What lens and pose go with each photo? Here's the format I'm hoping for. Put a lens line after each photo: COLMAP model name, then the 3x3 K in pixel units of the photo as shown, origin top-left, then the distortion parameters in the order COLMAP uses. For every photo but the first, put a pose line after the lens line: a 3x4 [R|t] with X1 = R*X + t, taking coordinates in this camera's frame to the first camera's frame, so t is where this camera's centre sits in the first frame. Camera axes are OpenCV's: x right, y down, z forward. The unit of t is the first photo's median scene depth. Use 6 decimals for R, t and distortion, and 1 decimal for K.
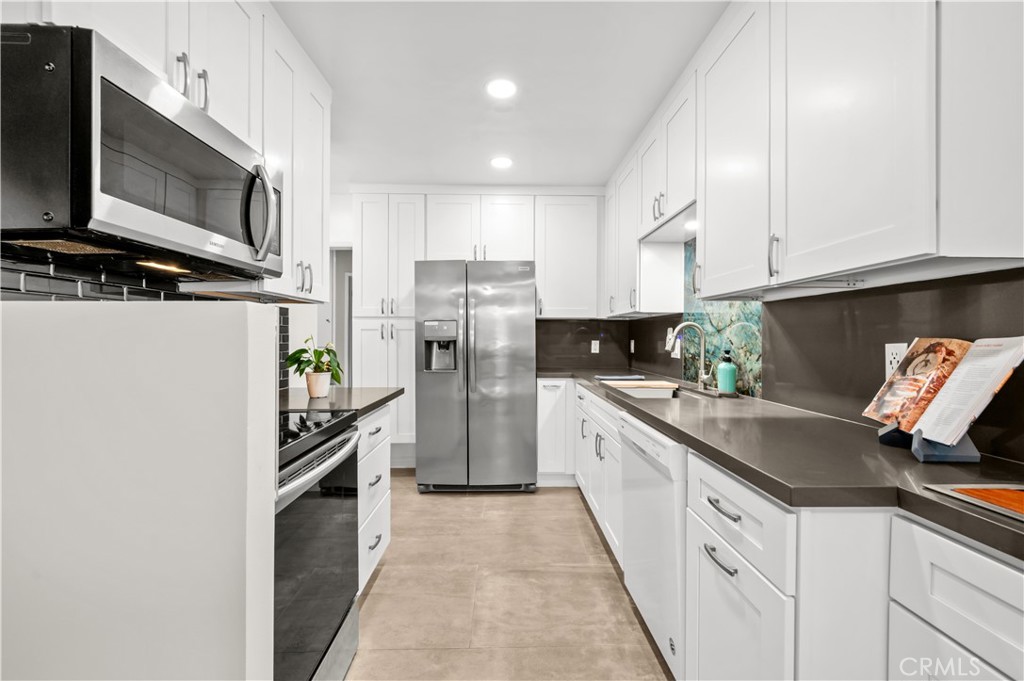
lens RADIAL K [[433.3, 0, 516.1], [0, 433.3, 333.0], [0, 0, 1]] dist [-0.000397, -0.000217]
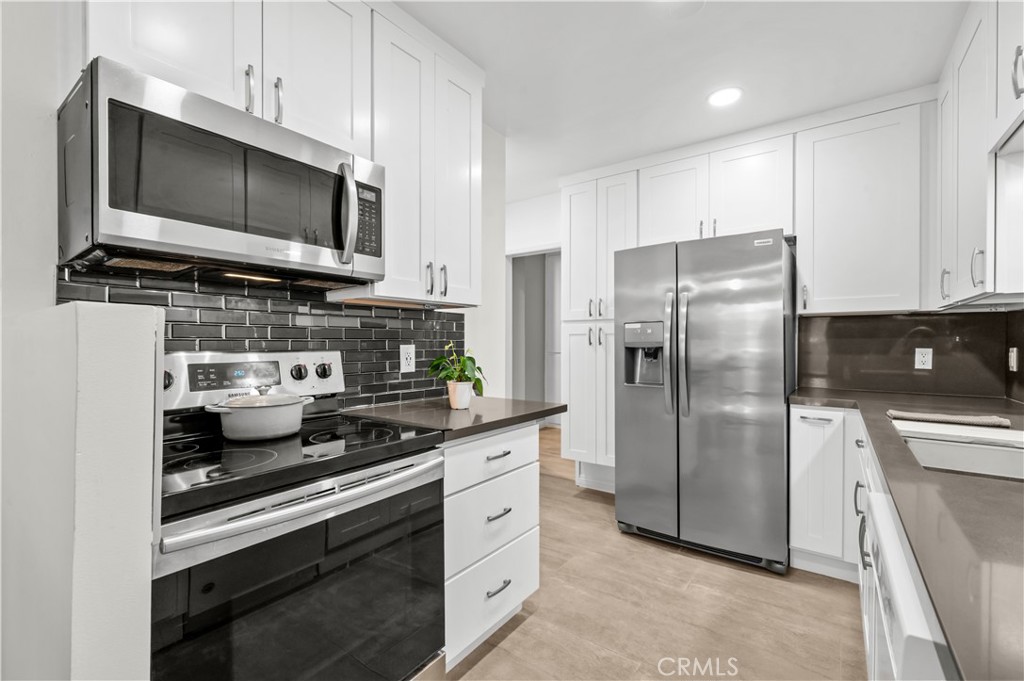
lens RADIAL K [[449.1, 0, 516.3], [0, 449.1, 337.7], [0, 0, 1]] dist [0.010314, 0.000518]
pose [[0.794012, -0.008966, -0.607836, 0.143839], [0.007692, 0.999959, -0.004702, 0.002202], [0.607854, -0.000942, 0.794049, 0.200312]]
